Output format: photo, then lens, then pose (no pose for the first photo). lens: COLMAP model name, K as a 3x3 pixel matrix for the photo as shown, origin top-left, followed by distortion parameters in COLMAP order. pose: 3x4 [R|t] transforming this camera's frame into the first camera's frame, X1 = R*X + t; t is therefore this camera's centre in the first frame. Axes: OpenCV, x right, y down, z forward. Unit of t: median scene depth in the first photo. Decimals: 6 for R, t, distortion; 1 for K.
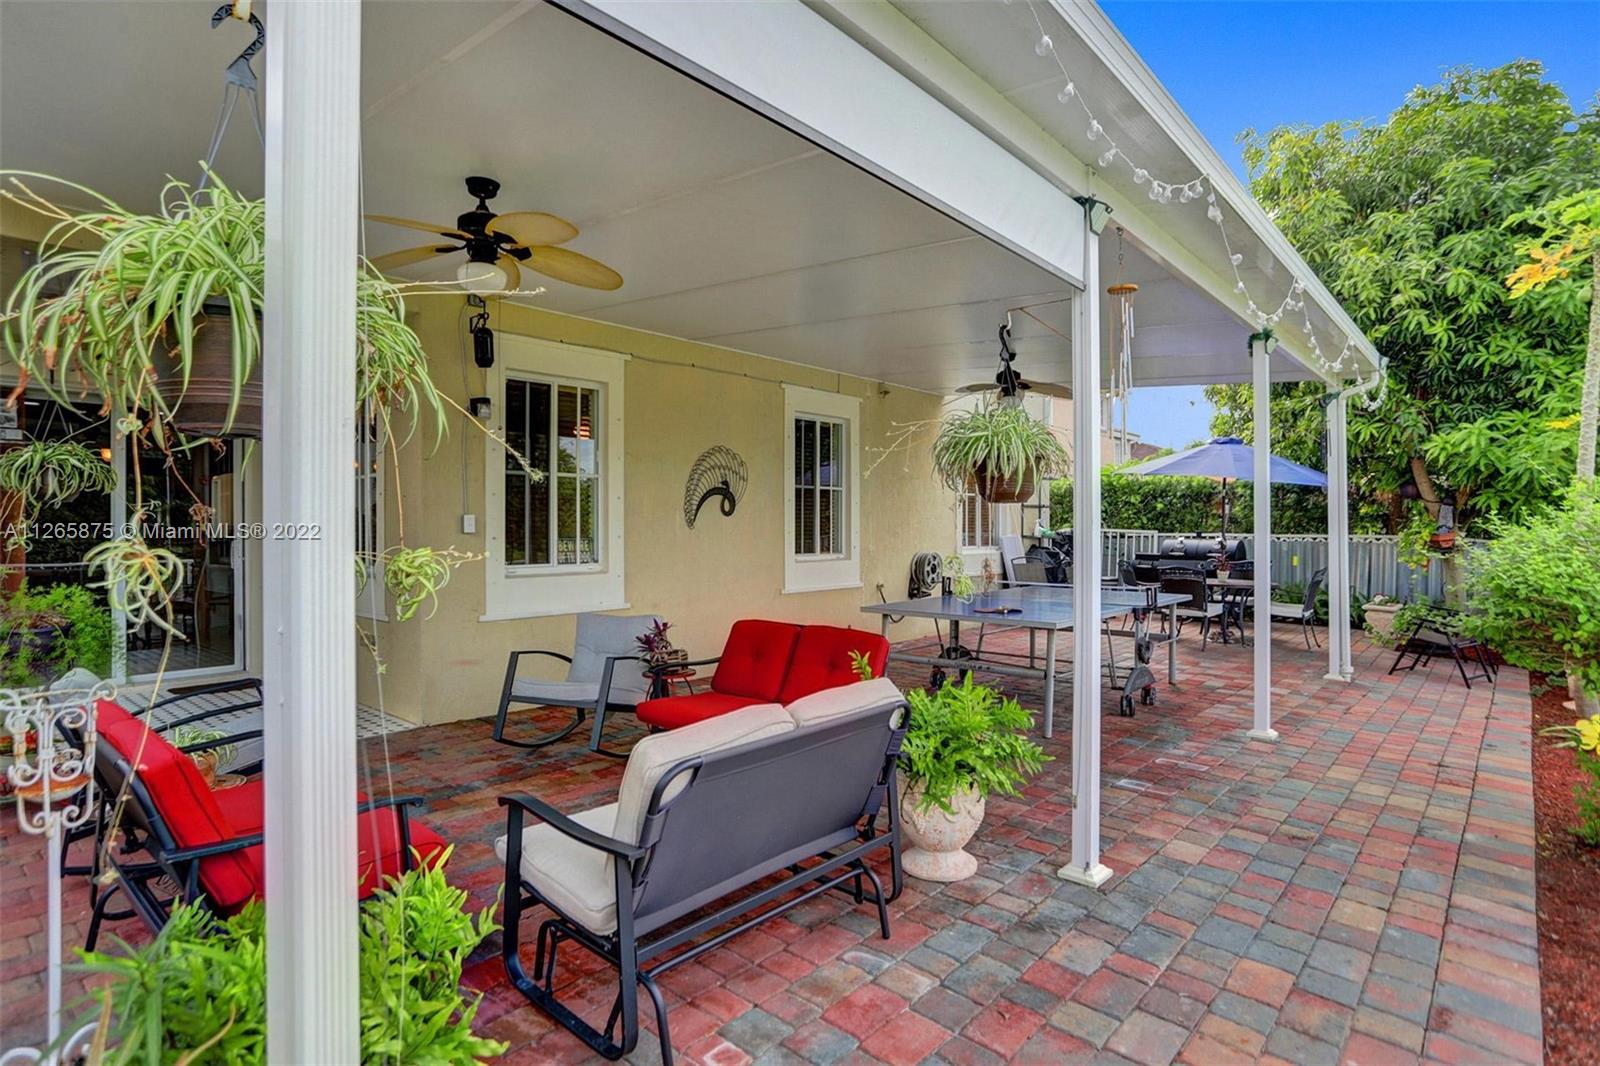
lens RADIAL K [[825.5, 0, 789.7], [0, 825.5, 522.5], [0, 0, 1]] dist [-0.065813, 0.037707]
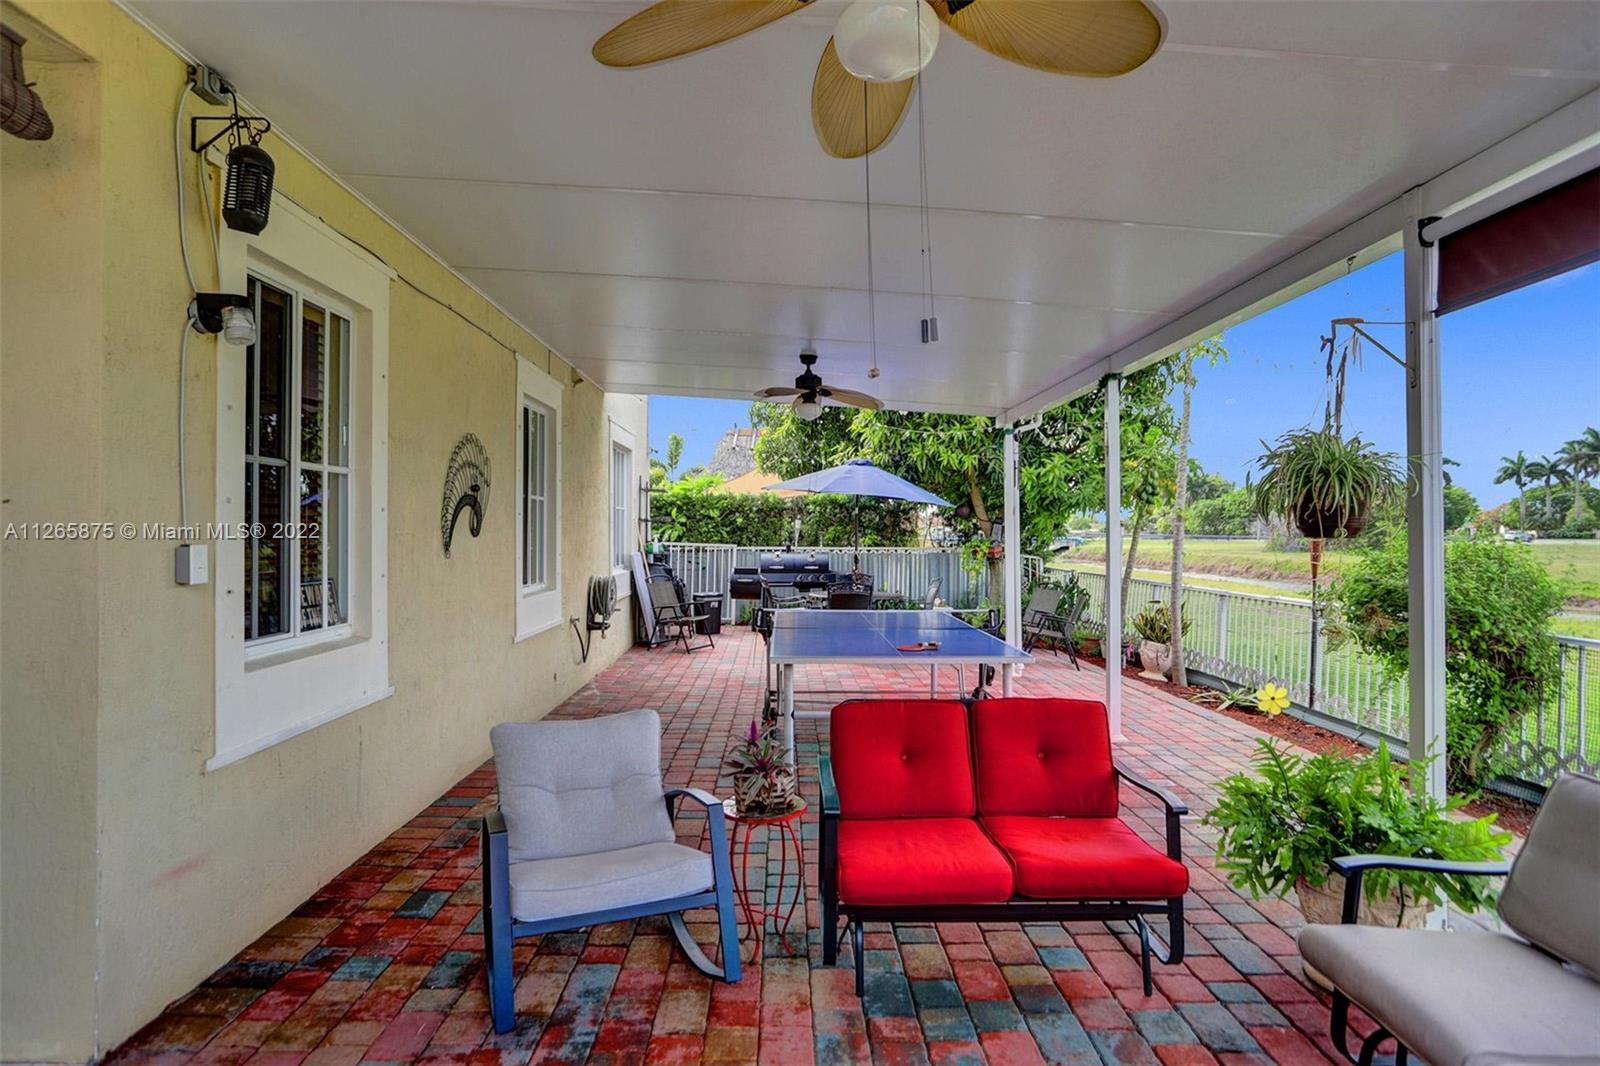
lens RADIAL K [[825.5, 0, 789.7], [0, 825.5, 522.5], [0, 0, 1]] dist [-0.065813, 0.037707]
pose [[0.743947, 0.005586, 0.668216, -0.338789], [0.001321, 0.999951, -0.009831, -0.013066], [-0.668238, 0.008196, 0.743903, 0.335874]]
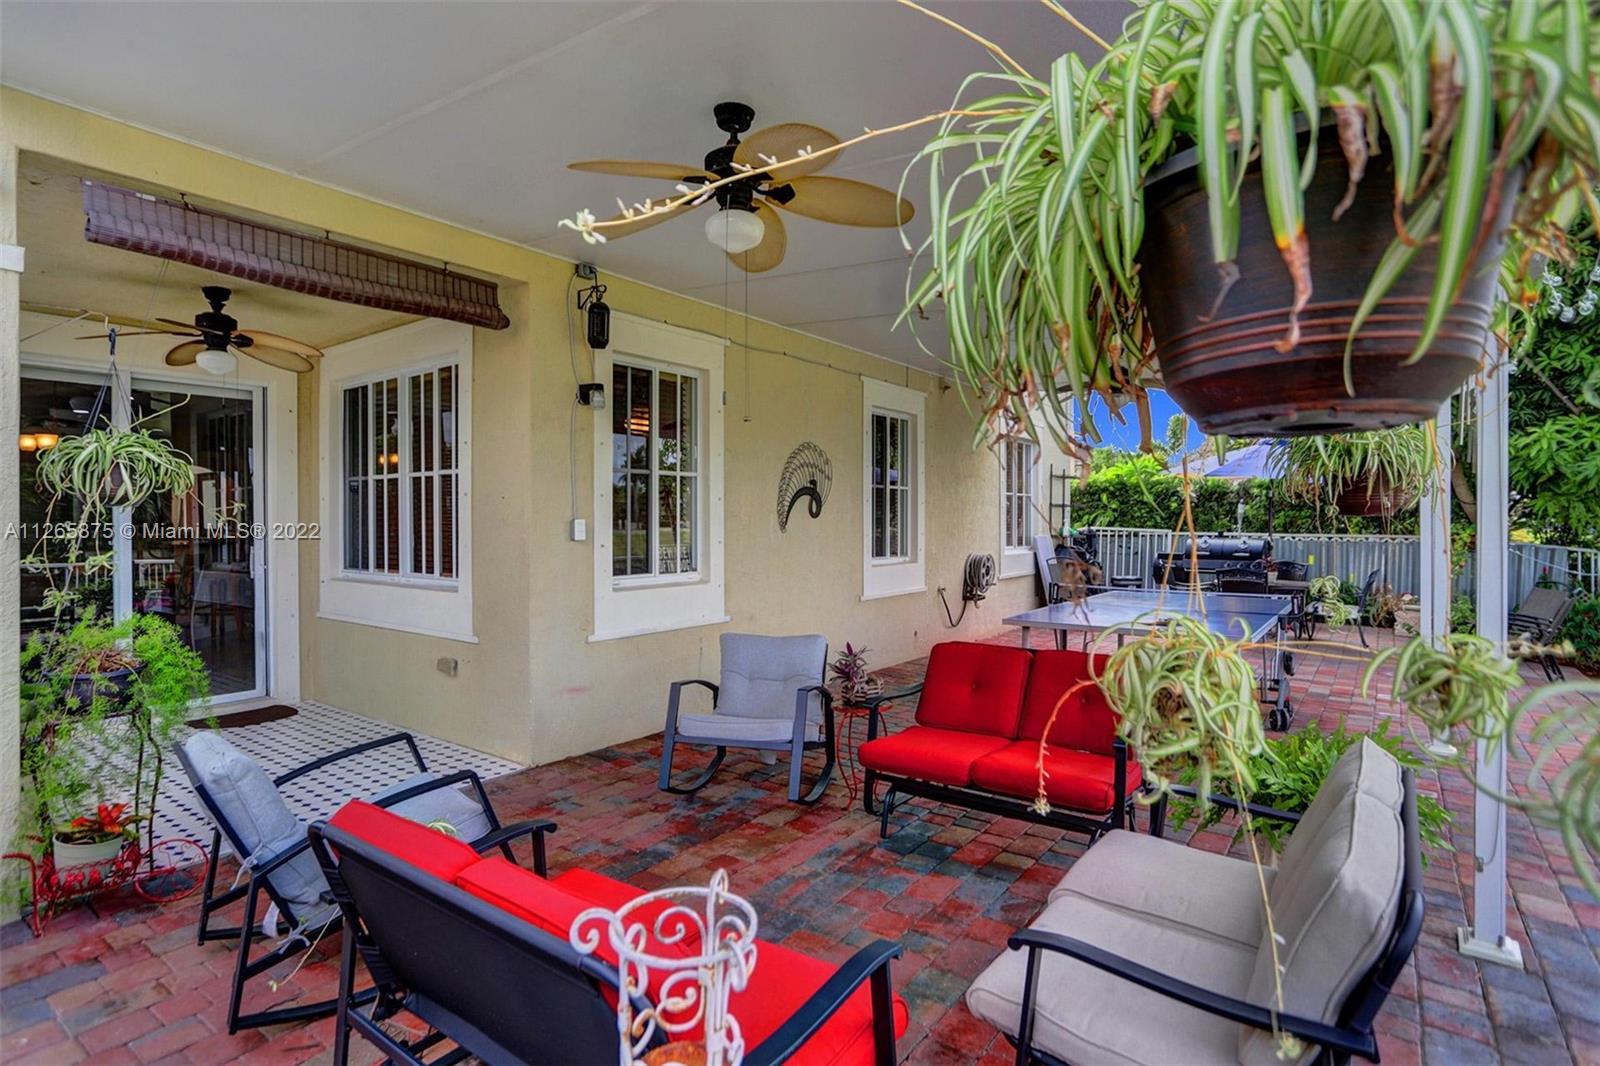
lens RADIAL K [[812.4, 0, 793.2], [0, 812.4, 519.4], [0, 0, 1]] dist [-0.056555, 0.022410]
pose [[0.995903, 0.000620, 0.090427, -0.185575], [-0.000854, 0.999996, 0.002543, -0.008657], [-0.090426, -0.002610, 0.995900, 0.098022]]
